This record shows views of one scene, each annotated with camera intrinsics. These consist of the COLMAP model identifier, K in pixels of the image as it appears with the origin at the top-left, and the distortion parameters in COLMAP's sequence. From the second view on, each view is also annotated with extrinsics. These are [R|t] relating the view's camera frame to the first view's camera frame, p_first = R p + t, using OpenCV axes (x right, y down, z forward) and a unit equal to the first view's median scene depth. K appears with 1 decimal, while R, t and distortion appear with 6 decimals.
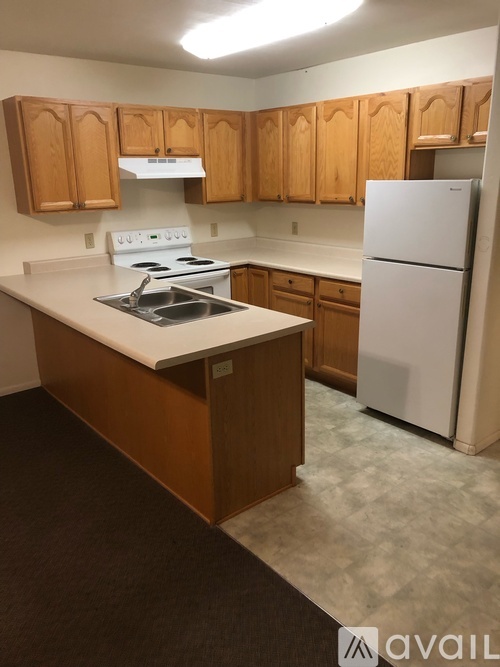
lens RADIAL K [[548.6, 0, 250.3], [0, 548.6, 332.3], [0, 0, 1]] dist [0.004043, 0.004066]
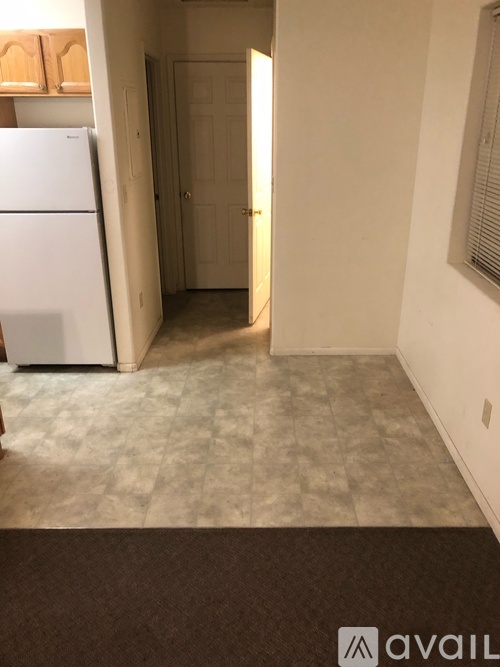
lens RADIAL K [[548.6, 0, 272.7], [0, 548.6, 330.6], [0, 0, 1]] dist [0.004043, 0.004066]
pose [[0.628352, -0.264231, 0.731680, -0.119953], [0.207590, 0.963395, 0.169636, 0.001931], [-0.749720, 0.045299, 0.660203, 0.005226]]
